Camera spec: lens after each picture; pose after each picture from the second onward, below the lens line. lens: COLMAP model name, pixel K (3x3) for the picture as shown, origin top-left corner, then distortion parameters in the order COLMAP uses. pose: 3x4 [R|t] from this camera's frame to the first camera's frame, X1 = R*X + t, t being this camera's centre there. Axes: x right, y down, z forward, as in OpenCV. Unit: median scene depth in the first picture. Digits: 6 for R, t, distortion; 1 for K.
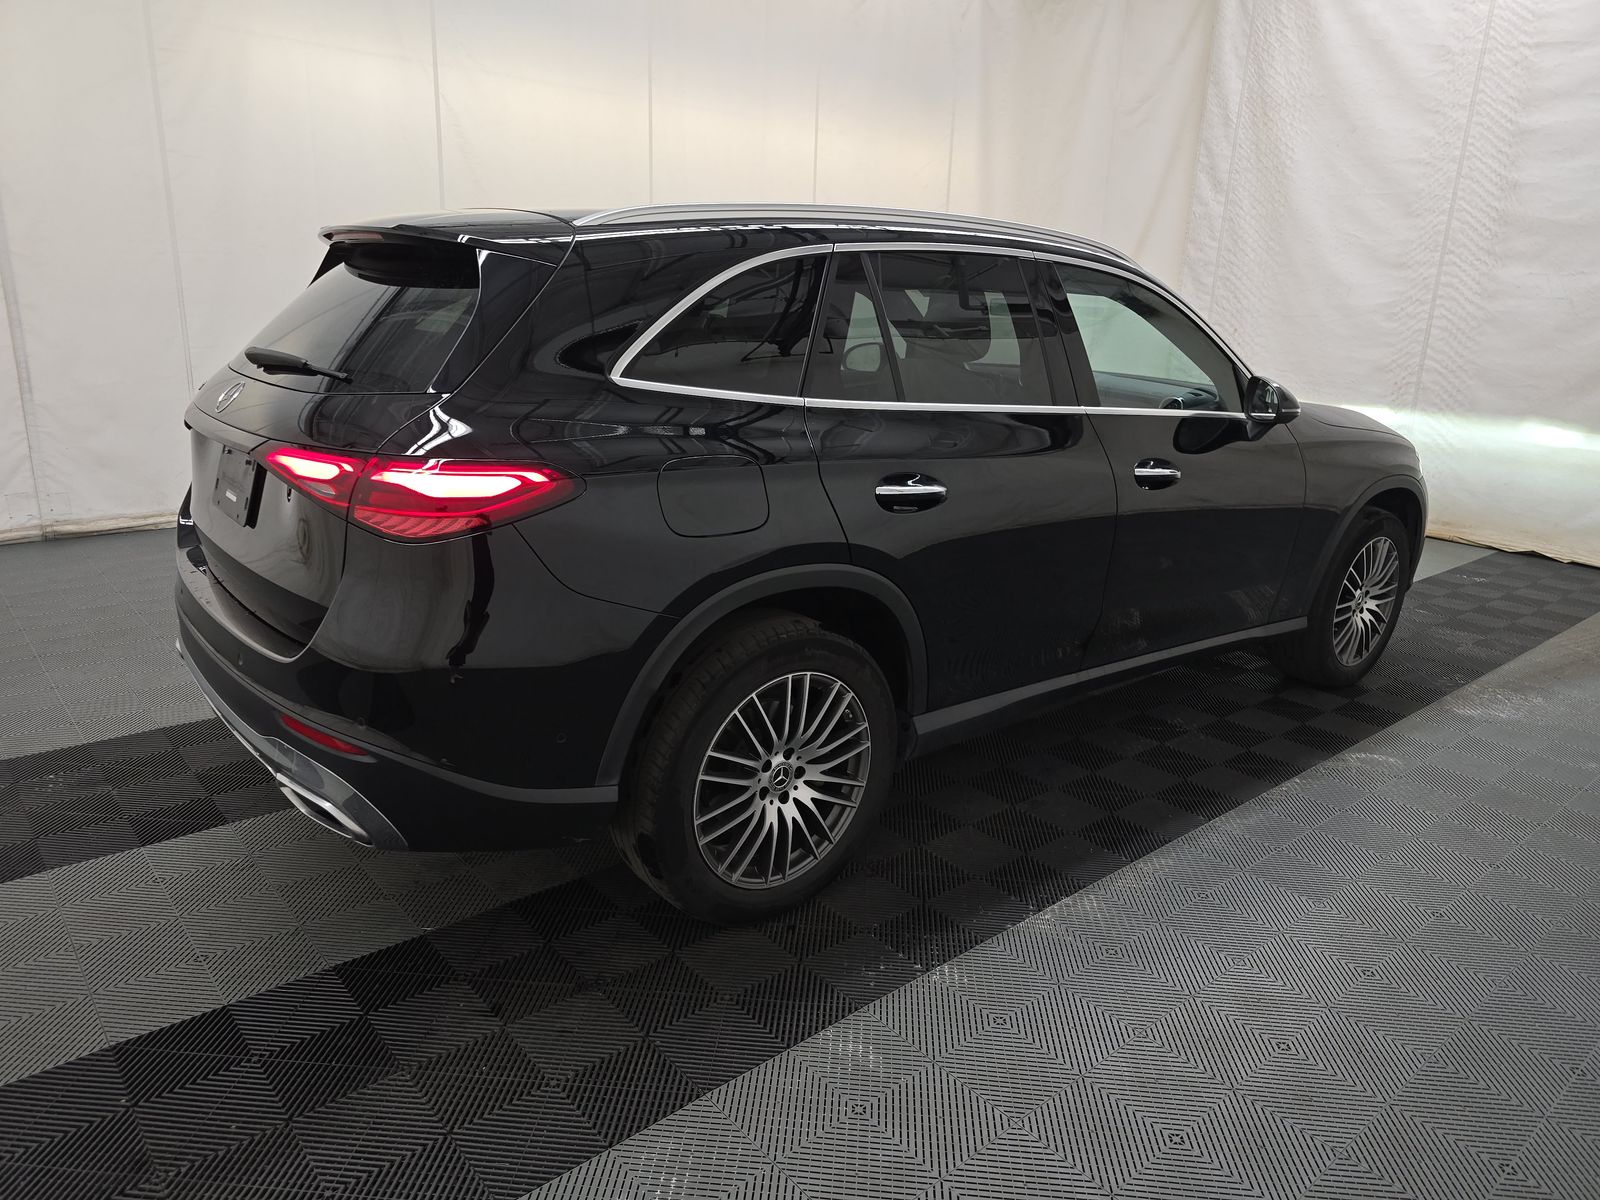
lens RADIAL K [[1079.6, 0, 793.9], [0, 1079.6, 607.7], [0, 0, 1]] dist [0.043398, -0.029913]
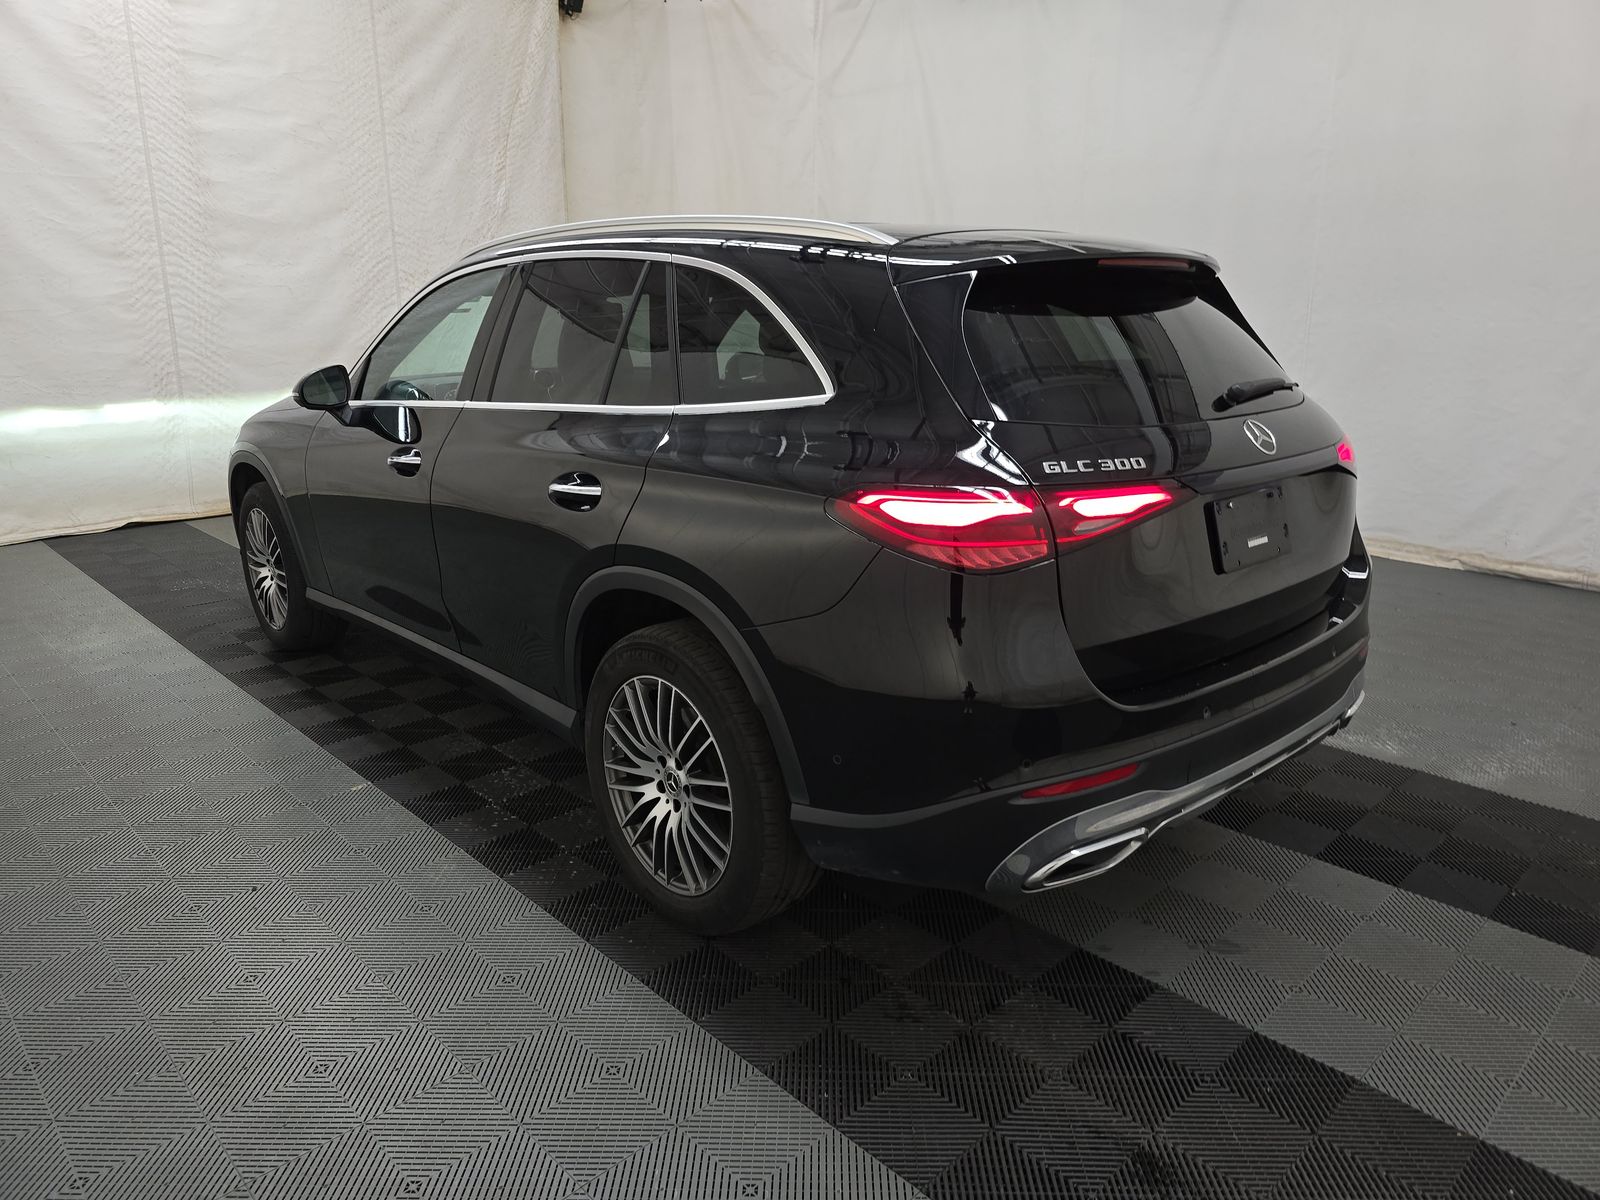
lens RADIAL K [[1079.6, 0, 793.9], [0, 1079.6, 607.7], [0, 0, 1]] dist [0.043398, -0.029913]
pose [[-0.052004, -0.307402, 0.950158, -0.506217], [0.285862, 0.907050, 0.309101, -0.163724], [-0.956859, 0.287688, 0.040705, 0.495554]]
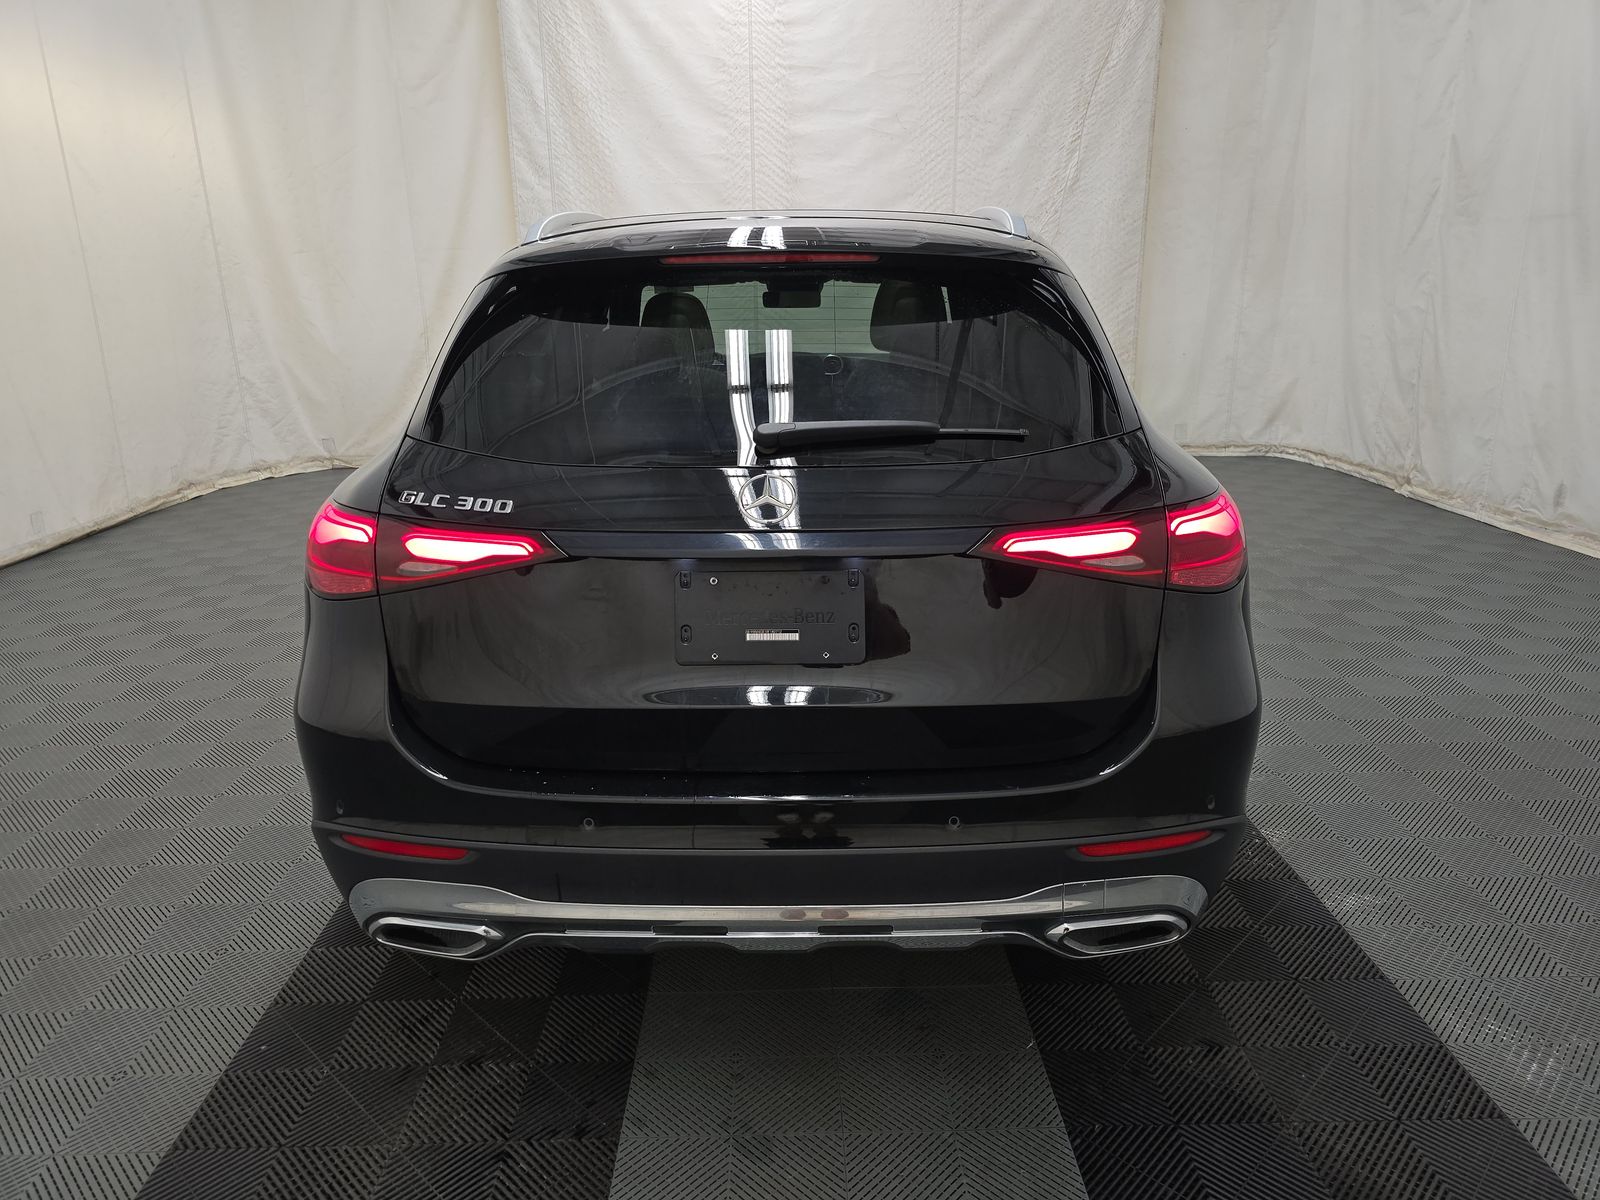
lens RADIAL K [[1079.6, 0, 793.9], [0, 1079.6, 607.7], [0, 0, 1]] dist [0.043398, -0.029913]
pose [[0.635709, -0.269216, 0.723461, -0.362844], [0.255001, 0.957839, 0.132363, -0.075537], [-0.728593, 0.100339, 0.677557, 0.193851]]
